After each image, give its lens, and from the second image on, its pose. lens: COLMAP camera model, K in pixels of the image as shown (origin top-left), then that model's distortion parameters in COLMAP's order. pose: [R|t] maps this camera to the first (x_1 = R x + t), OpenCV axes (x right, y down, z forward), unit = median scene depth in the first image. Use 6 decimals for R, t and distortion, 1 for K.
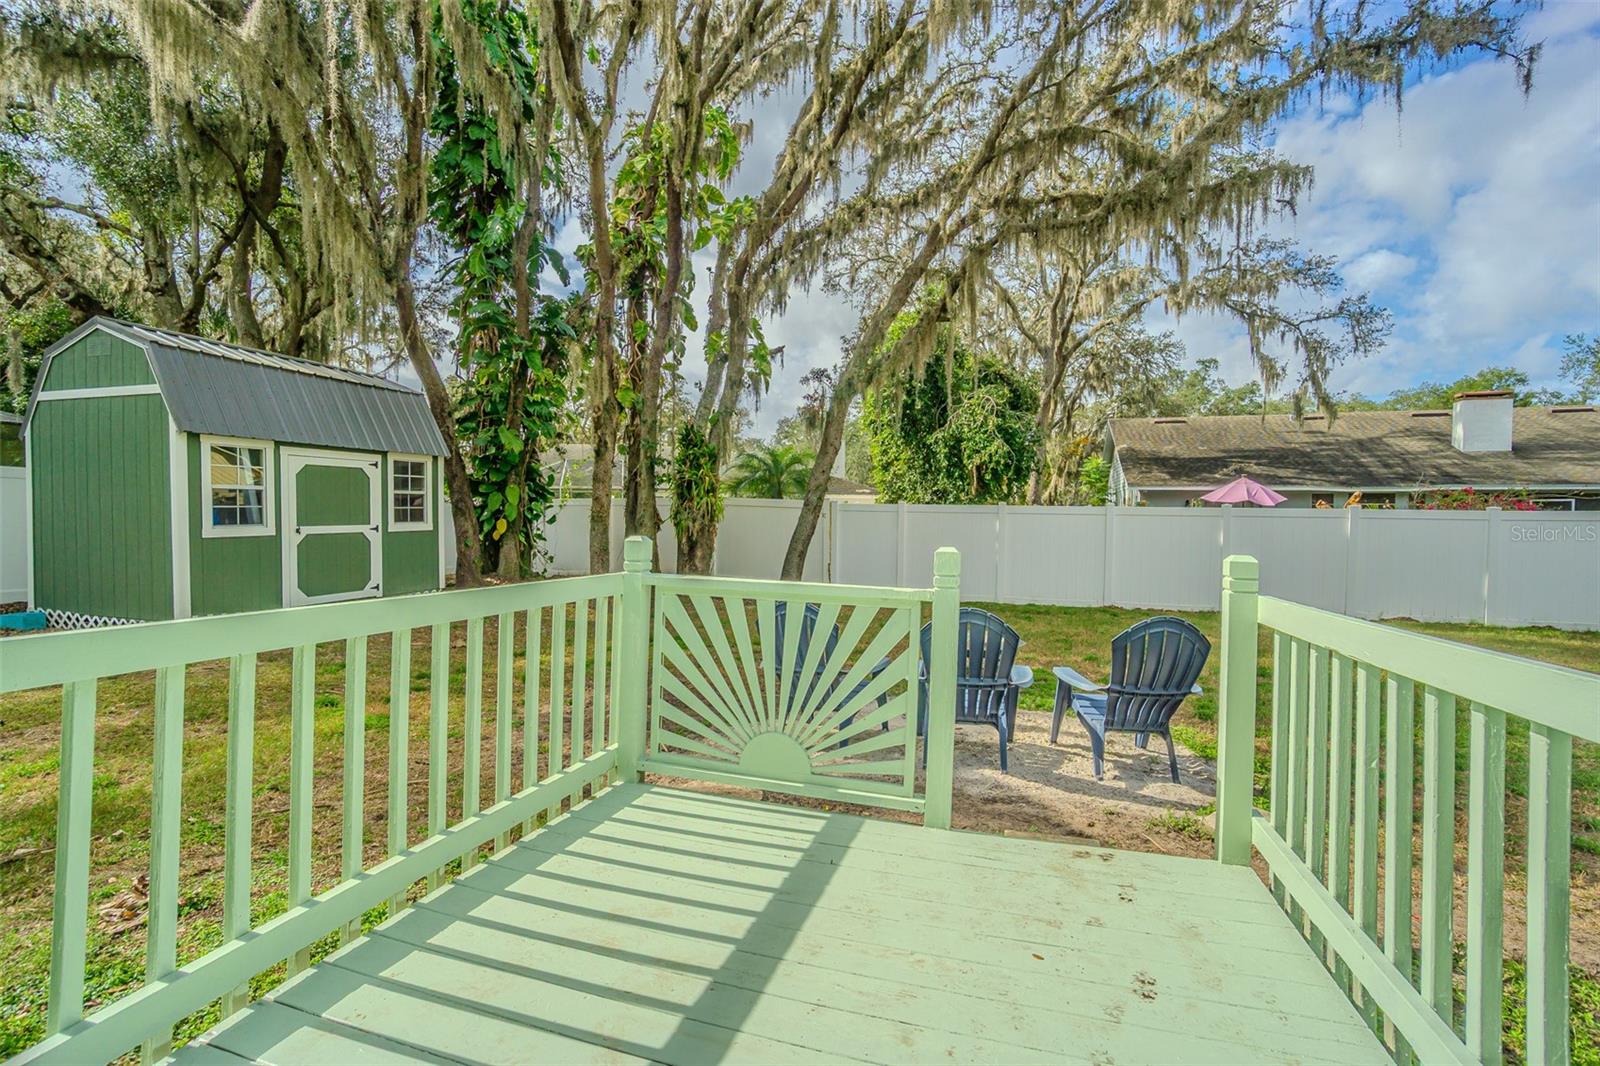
lens RADIAL K [[722.0, 0, 797.8], [0, 722.0, 524.6], [0, 0, 1]] dist [-0.001276, -0.000212]
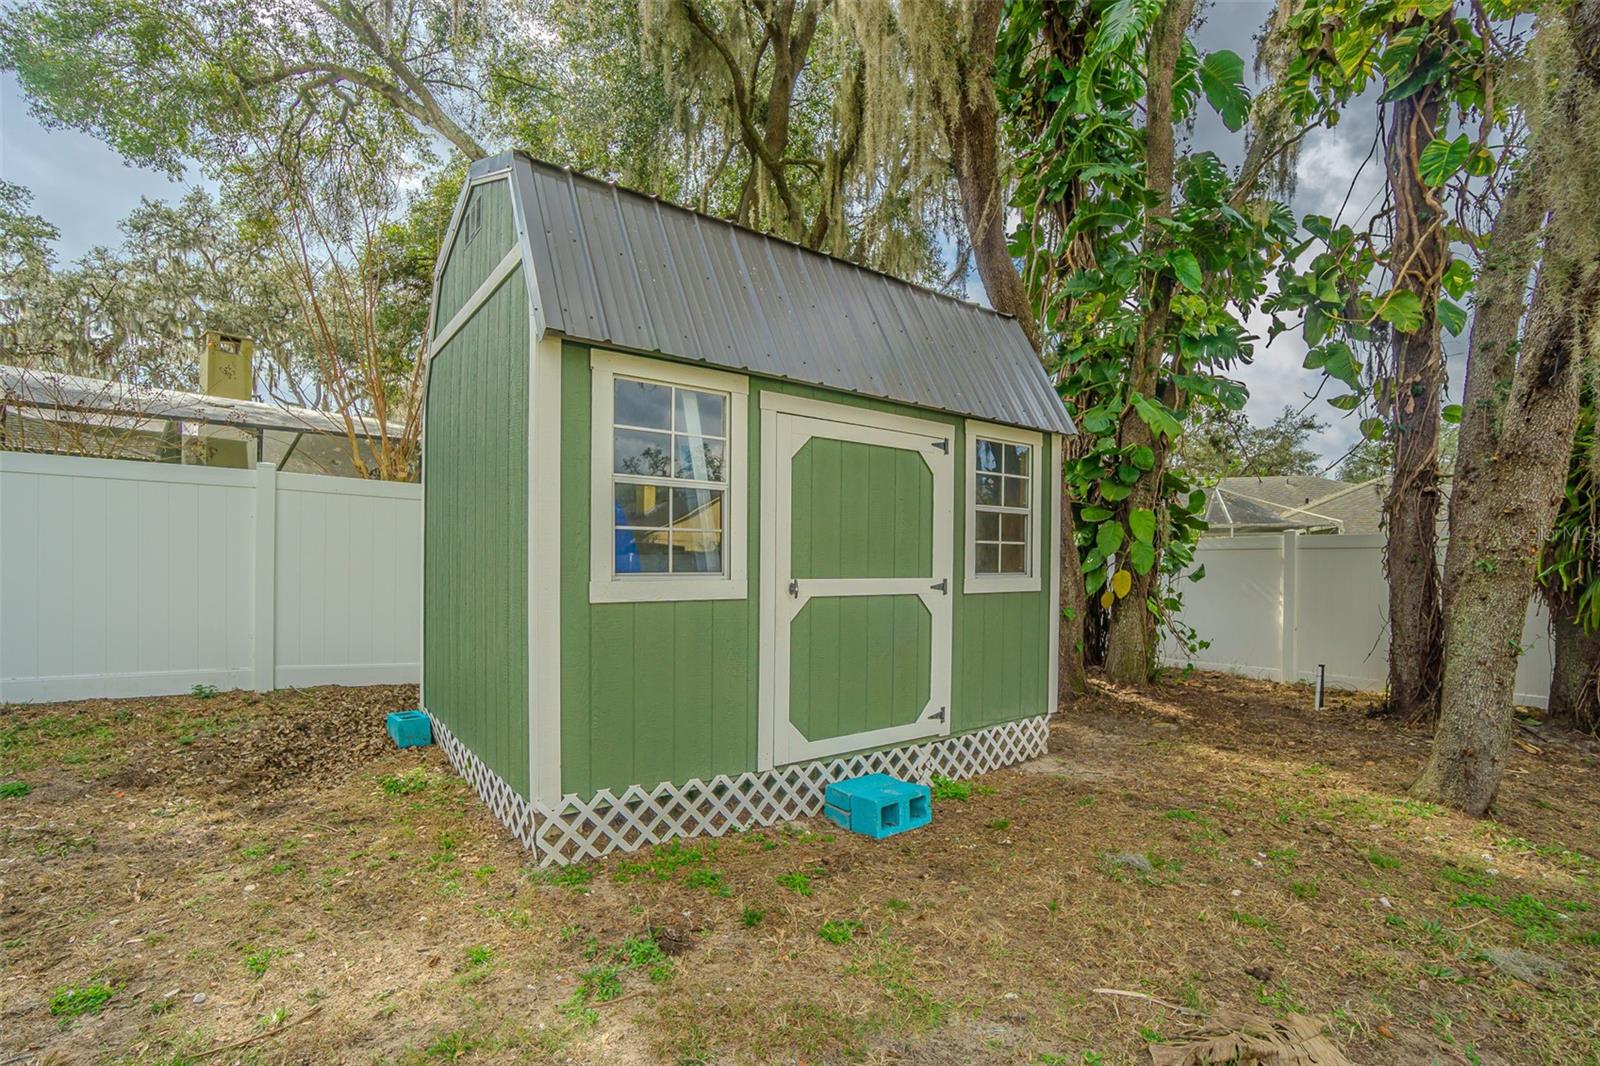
lens RADIAL K [[693.1, 0, 794.0], [0, 693.1, 529.2], [0, 0, 1]] dist [-0.000908, -0.000474]
pose [[0.784145, -0.017657, -0.620327, -0.378568], [-0.024798, 0.997905, -0.059752, -0.002015], [0.620082, 0.062237, 0.782064, 0.586755]]
